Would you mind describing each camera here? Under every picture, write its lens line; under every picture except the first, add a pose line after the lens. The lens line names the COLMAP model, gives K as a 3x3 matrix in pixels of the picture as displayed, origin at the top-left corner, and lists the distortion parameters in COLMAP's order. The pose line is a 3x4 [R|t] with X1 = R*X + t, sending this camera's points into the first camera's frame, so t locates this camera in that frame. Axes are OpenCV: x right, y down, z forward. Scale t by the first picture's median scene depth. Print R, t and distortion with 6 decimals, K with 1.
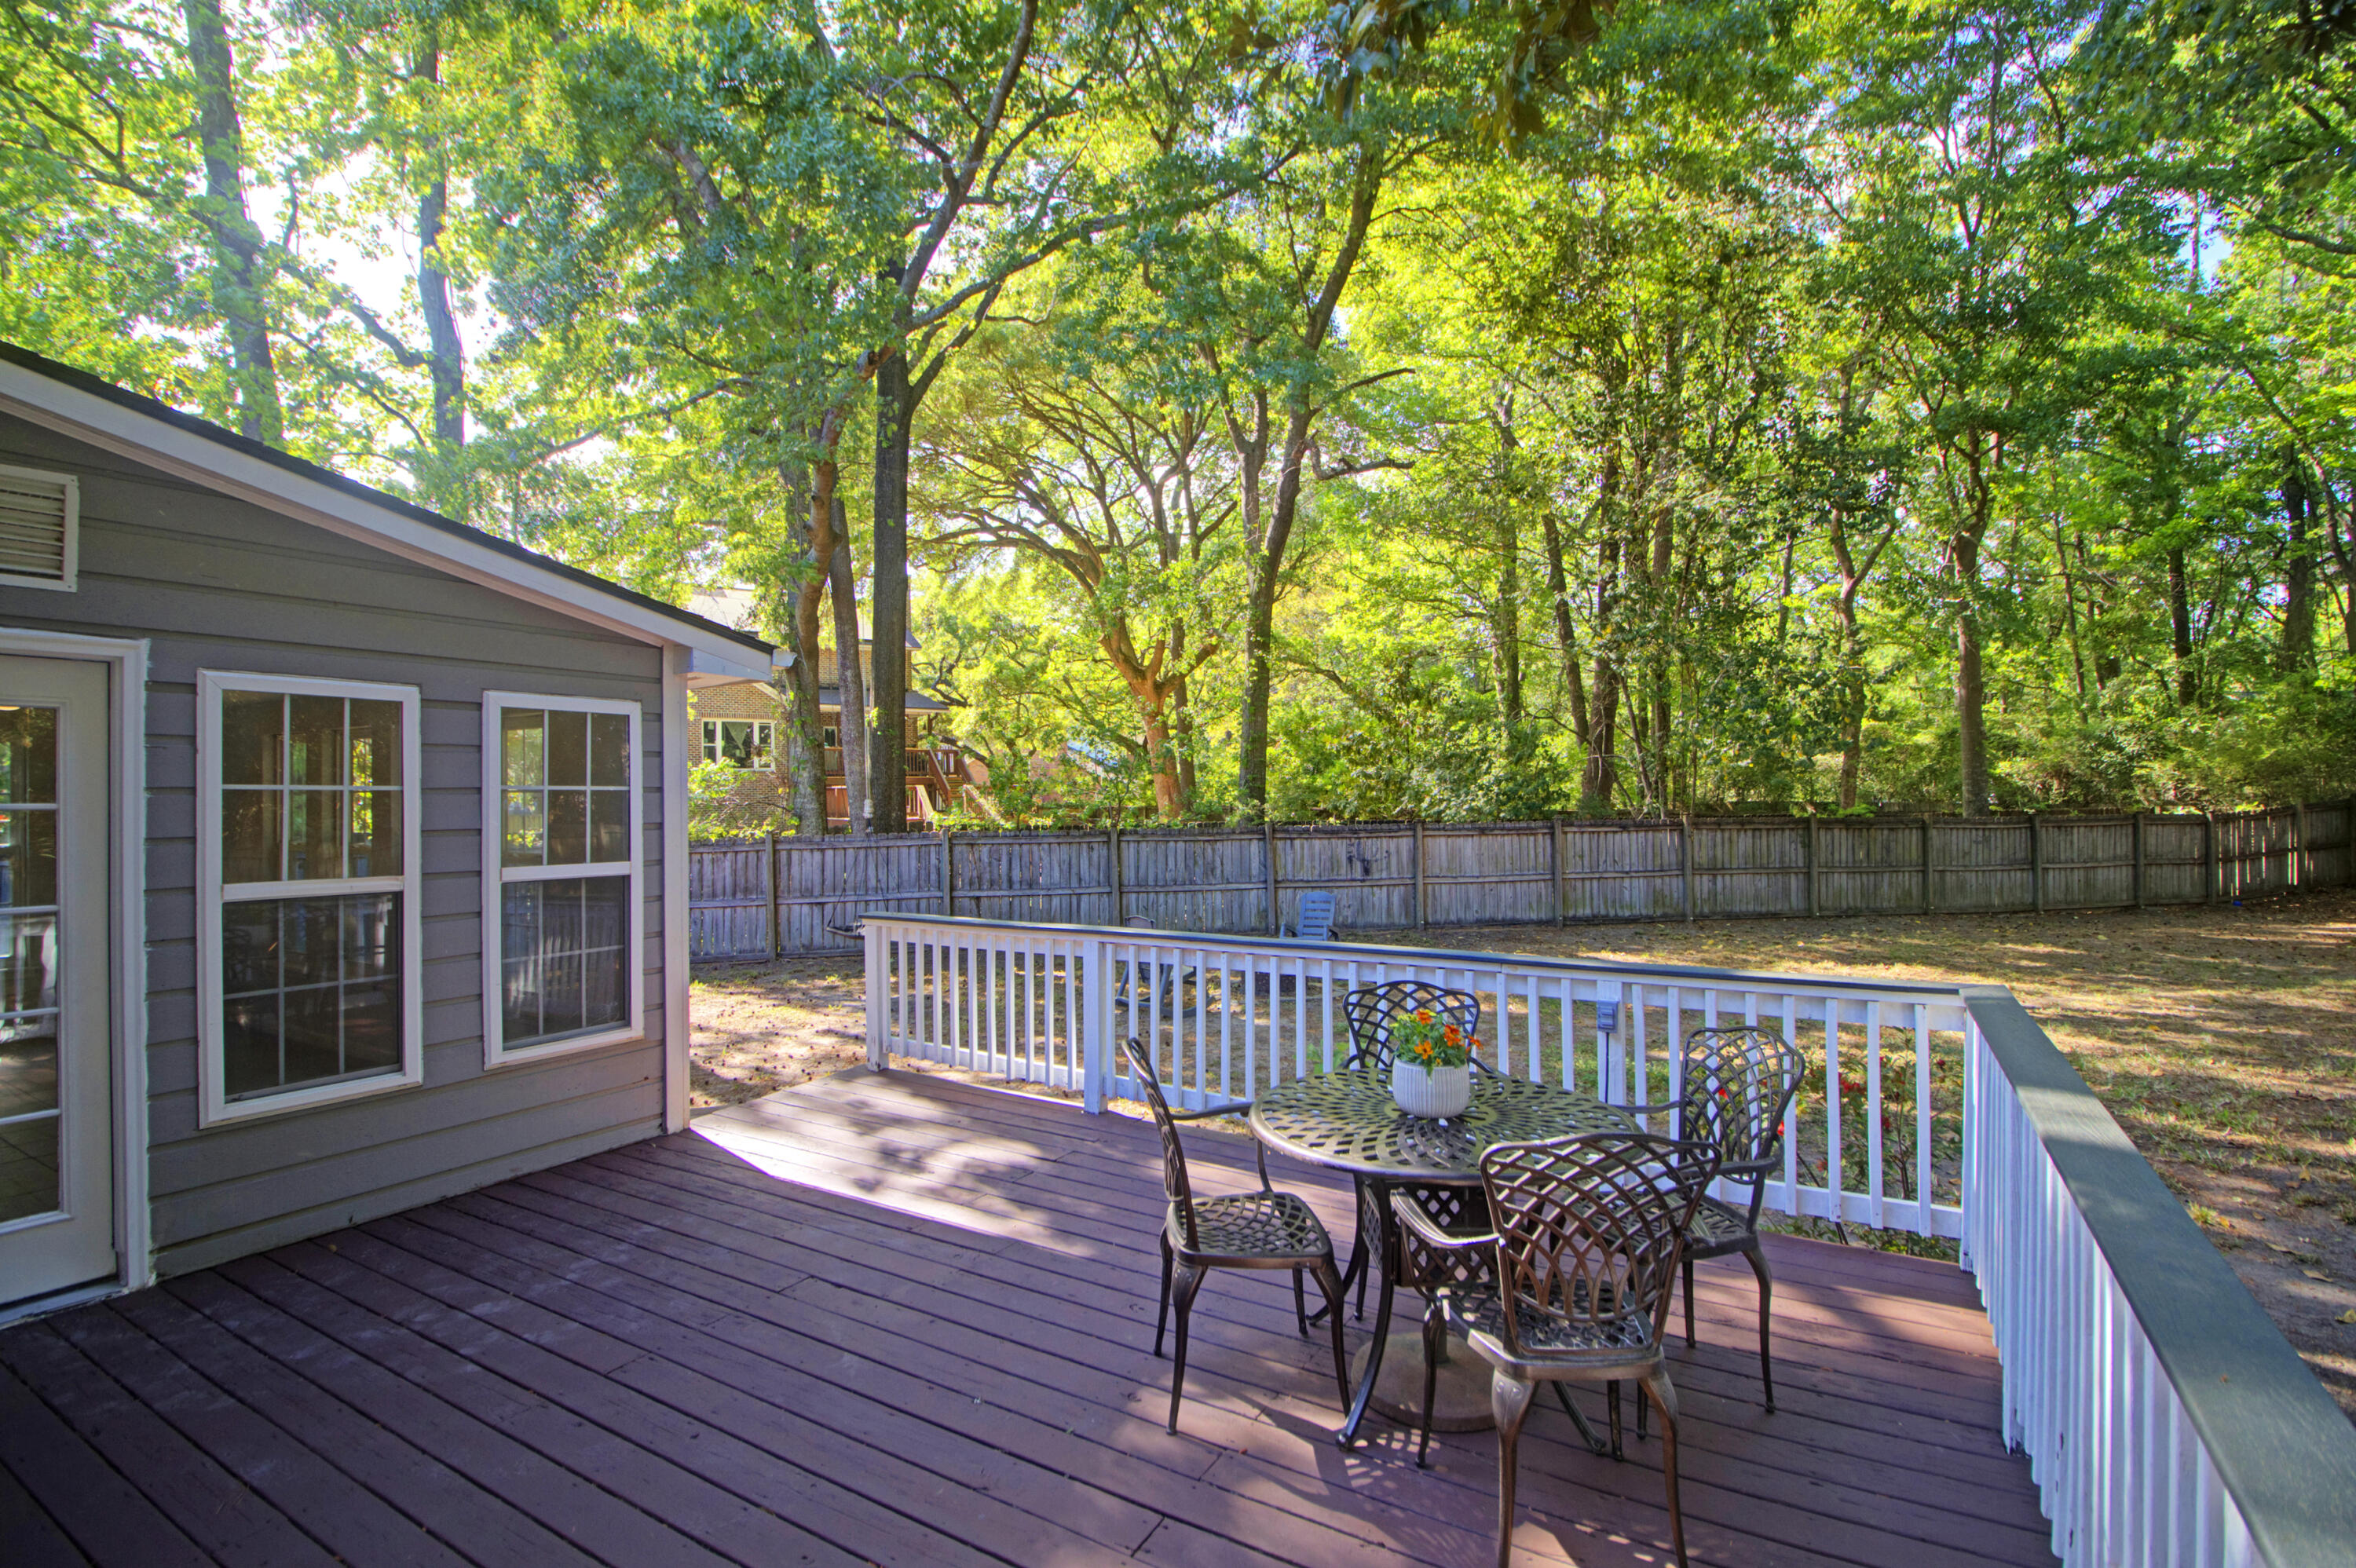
lens RADIAL K [[1103.7, 0, 1178.0], [0, 1103.7, 784.0], [0, 0, 1]] dist [-0.001852, -0.000137]
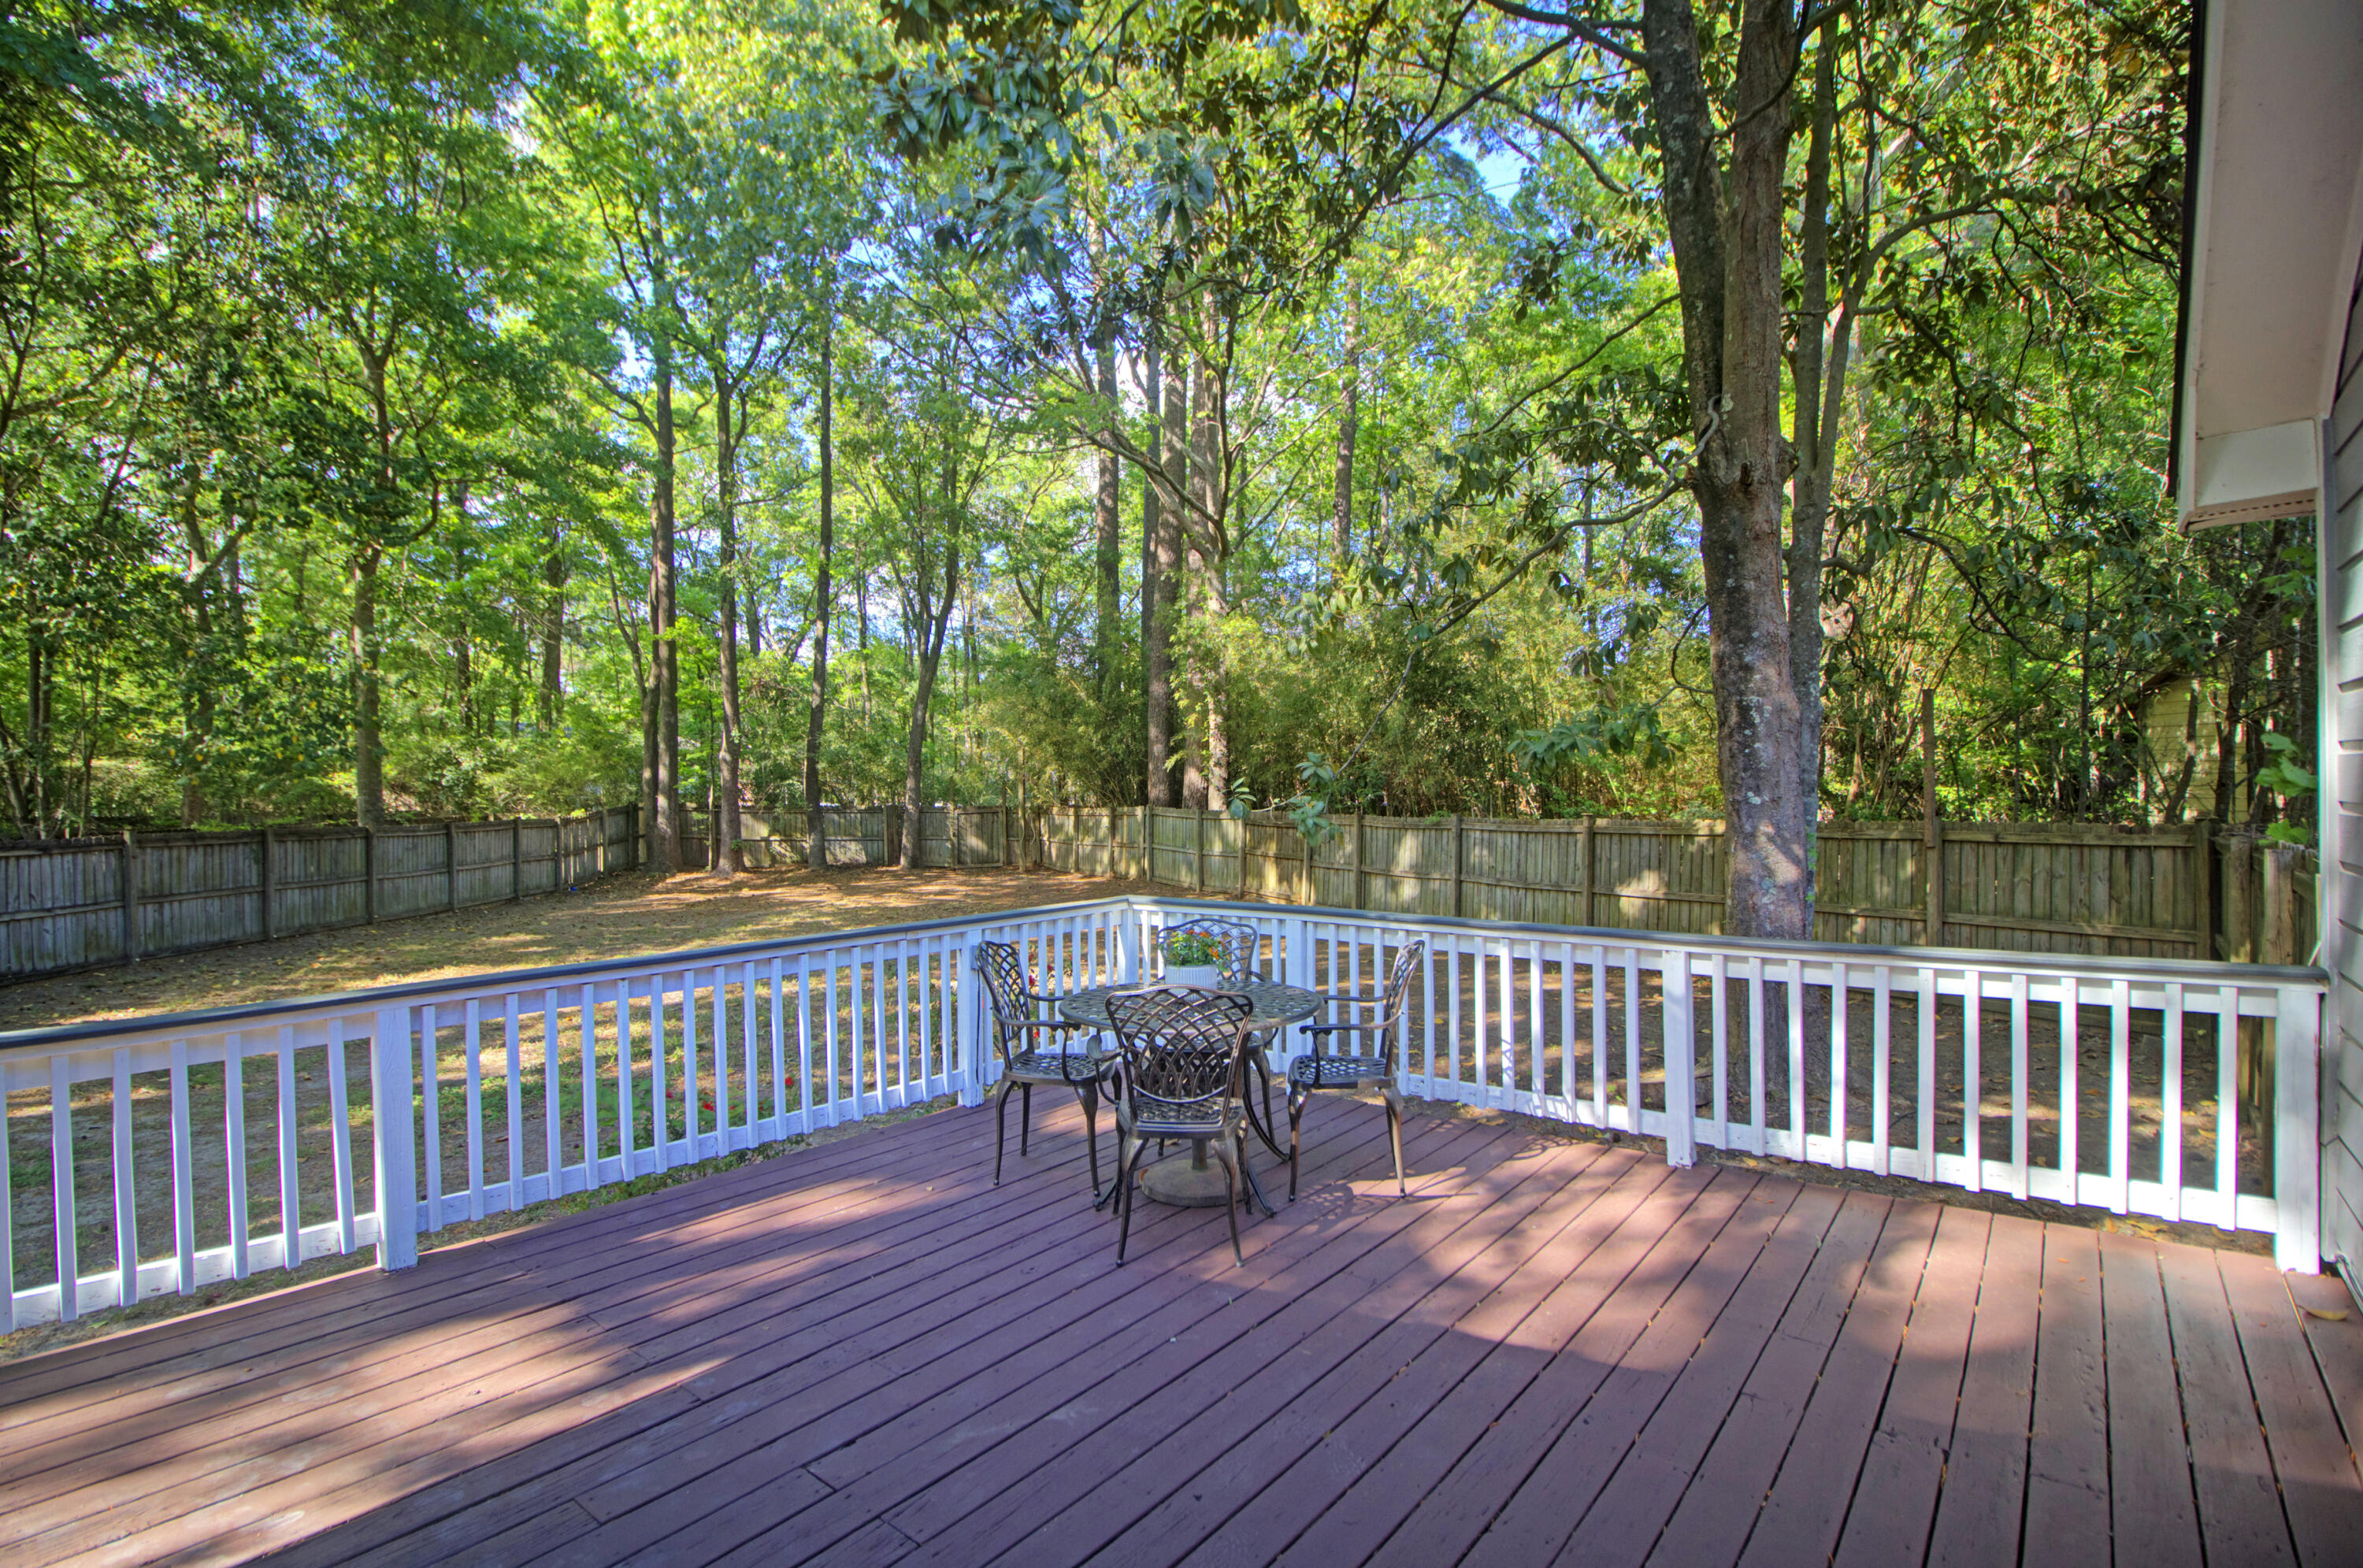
lens RADIAL K [[1107.0, 0, 1181.5], [0, 1107.0, 784.0], [0, 0, 1]] dist [-0.001852, -0.000137]
pose [[0.140746, 0.012547, 0.989966, -0.212425], [0.001089, 0.999917, -0.012828, 0.005470], [-0.990045, 0.002883, 0.140721, 0.142379]]
